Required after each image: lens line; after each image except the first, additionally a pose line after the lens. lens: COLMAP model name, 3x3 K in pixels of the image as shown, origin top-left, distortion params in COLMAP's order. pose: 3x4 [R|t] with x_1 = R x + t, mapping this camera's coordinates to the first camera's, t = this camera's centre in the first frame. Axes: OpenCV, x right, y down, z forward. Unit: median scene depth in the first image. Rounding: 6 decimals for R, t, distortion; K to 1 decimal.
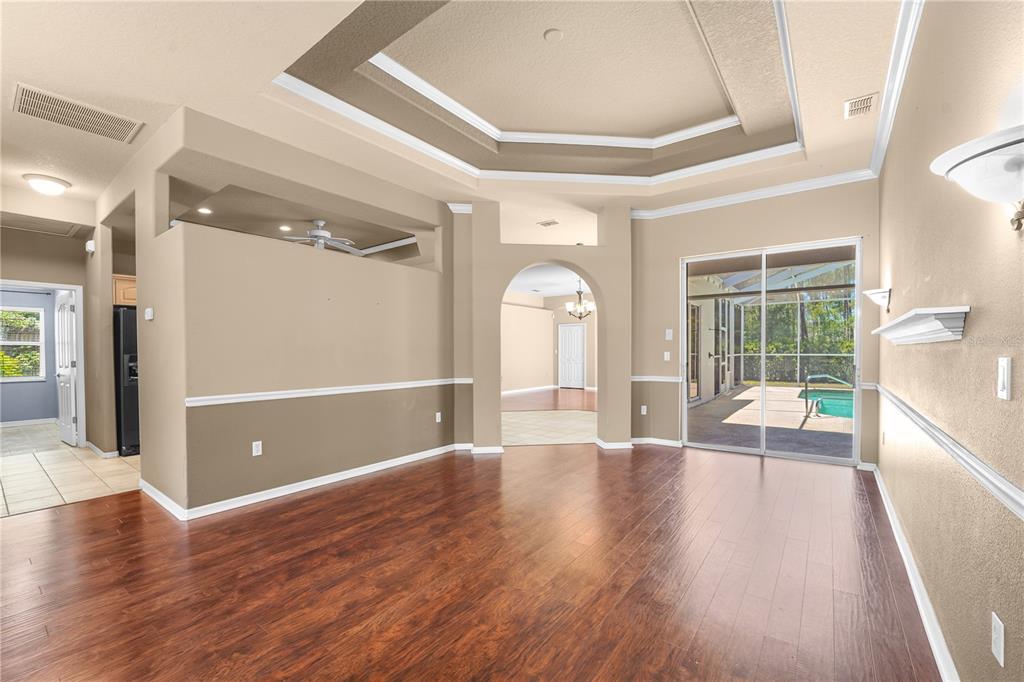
lens RADIAL K [[422.7, 0, 520.5], [0, 422.7, 356.0], [0, 0, 1]] dist [-0.026493, 0.001860]
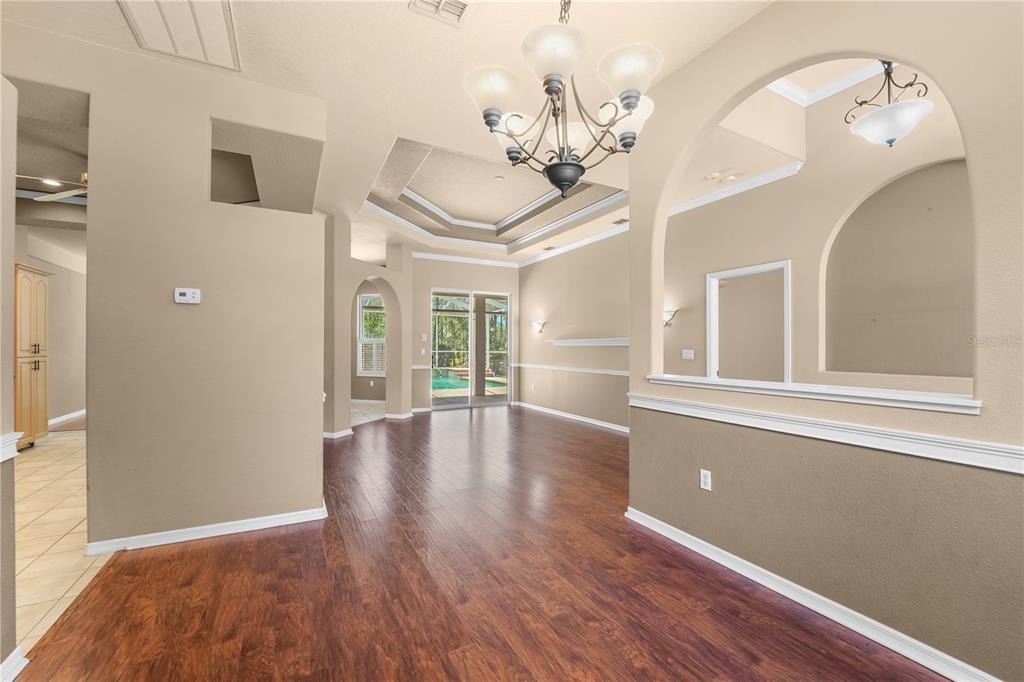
lens RADIAL K [[422.7, 0, 508.8], [0, 422.7, 341.4], [0, 0, 1]] dist [-0.026493, 0.001860]
pose [[0.440551, 0.010672, 0.897664, -0.817137], [-0.001014, 0.999935, -0.011390, -0.017427], [-0.897727, 0.004107, 0.440533, 0.063868]]
